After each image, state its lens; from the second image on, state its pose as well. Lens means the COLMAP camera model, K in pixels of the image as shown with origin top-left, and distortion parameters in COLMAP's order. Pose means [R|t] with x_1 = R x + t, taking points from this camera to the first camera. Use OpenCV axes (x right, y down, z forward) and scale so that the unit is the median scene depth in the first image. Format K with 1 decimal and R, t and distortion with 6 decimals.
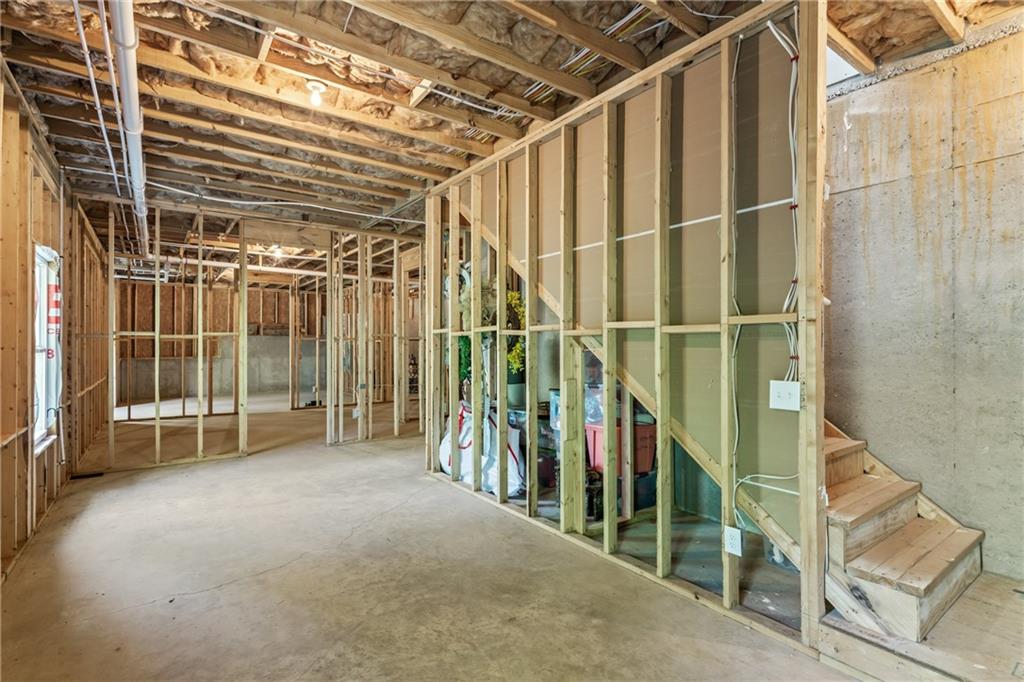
lens RADIAL K [[497.0, 0, 513.4], [0, 497.0, 340.7], [0, 0, 1]] dist [0.002248, 0.000864]
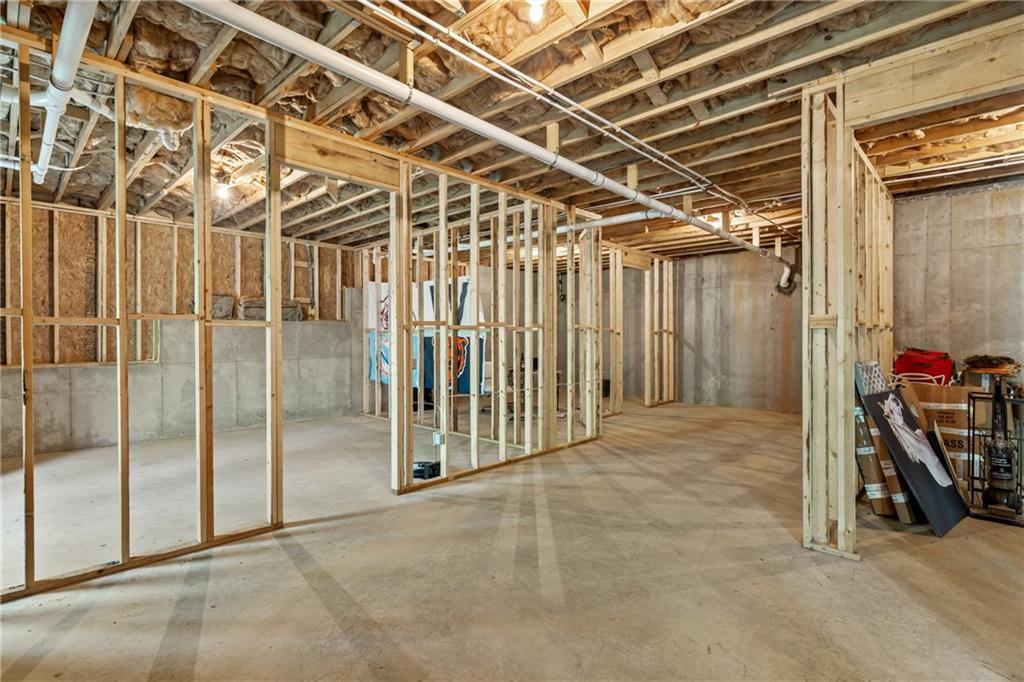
lens RADIAL K [[497.0, 0, 512.1], [0, 497.0, 341.5], [0, 0, 1]] dist [0.002248, 0.000864]
pose [[0.983941, -0.001946, 0.178482, -0.333422], [-0.000443, 0.999911, 0.013343, 0.005557], [-0.178492, -0.013208, 0.983853, 0.451282]]
